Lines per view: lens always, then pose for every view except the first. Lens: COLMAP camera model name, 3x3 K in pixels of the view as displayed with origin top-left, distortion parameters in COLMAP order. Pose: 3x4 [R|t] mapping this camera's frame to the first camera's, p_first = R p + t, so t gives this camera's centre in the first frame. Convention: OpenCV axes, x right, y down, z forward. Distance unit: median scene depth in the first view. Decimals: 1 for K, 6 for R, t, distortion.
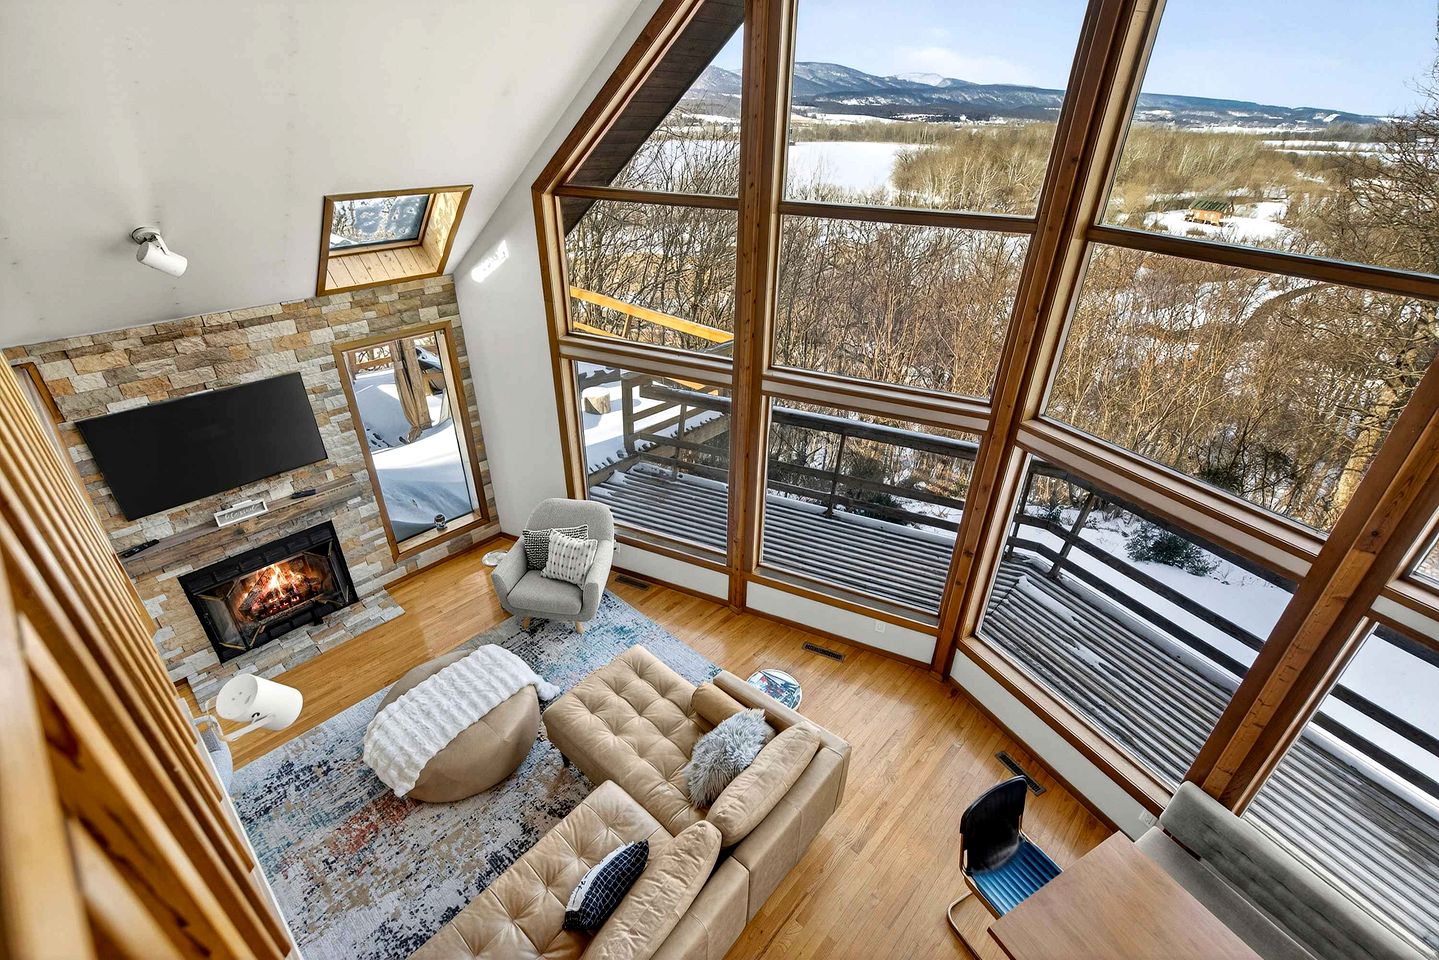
lens RADIAL K [[651.3, 0, 717.9], [0, 651.3, 486.8], [0, 0, 1]] dist [0.000302, 0.000816]
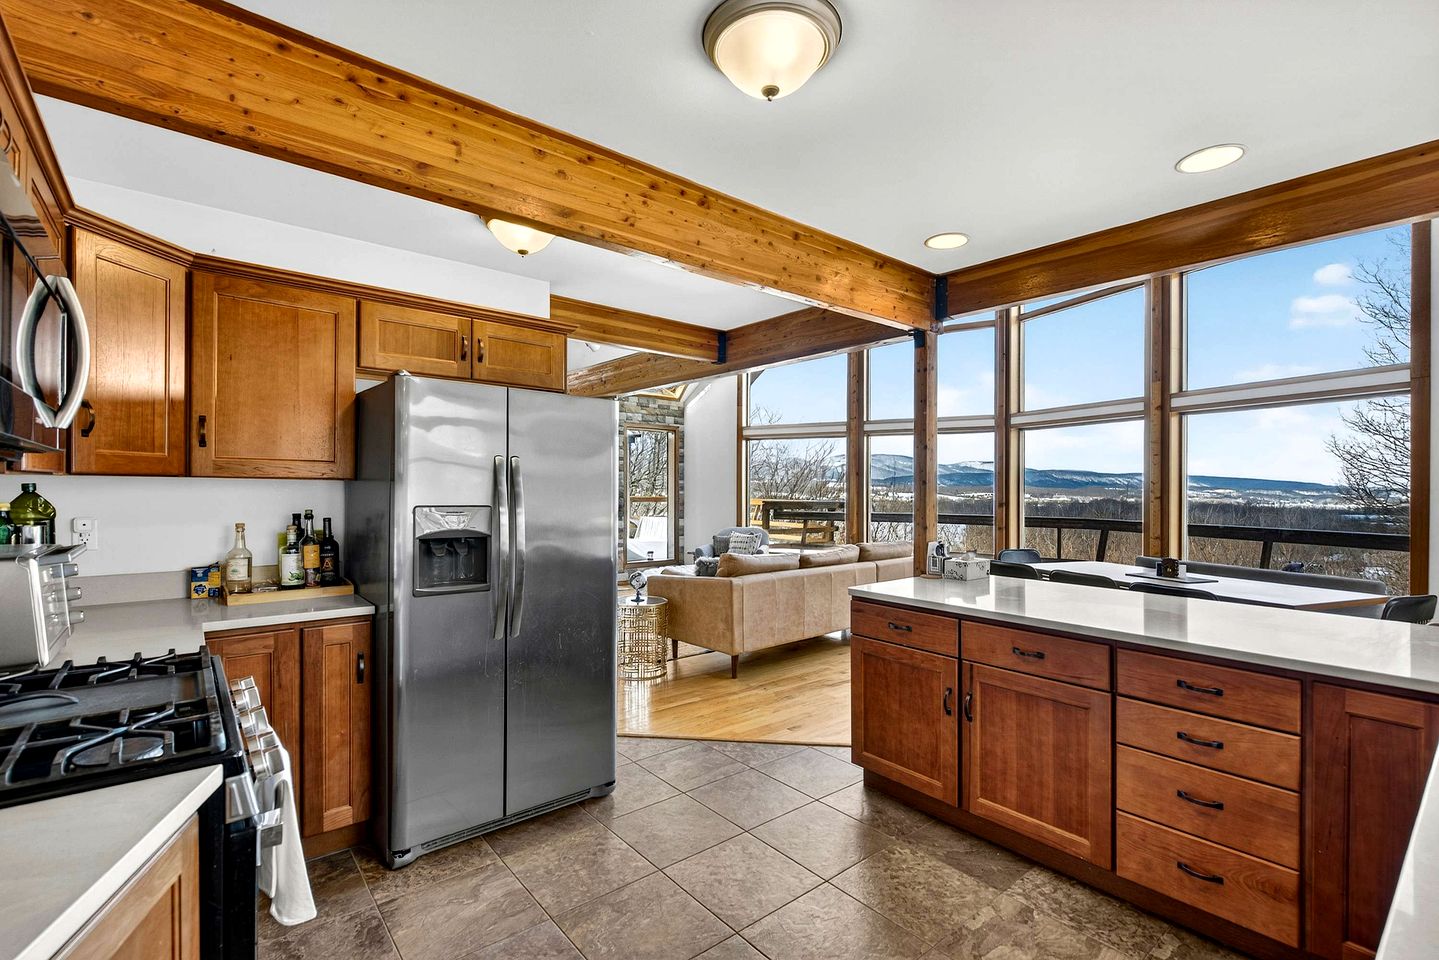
lens RADIAL K [[651.3, 0, 714.2], [0, 651.3, 482.0], [0, 0, 1]] dist [0.000302, 0.000816]
pose [[0.991379, -0.007583, -0.130808, -0.104895], [-0.060743, 0.857965, -0.510104, 0.888204], [0.116097, 0.513652, 0.850107, -0.467324]]
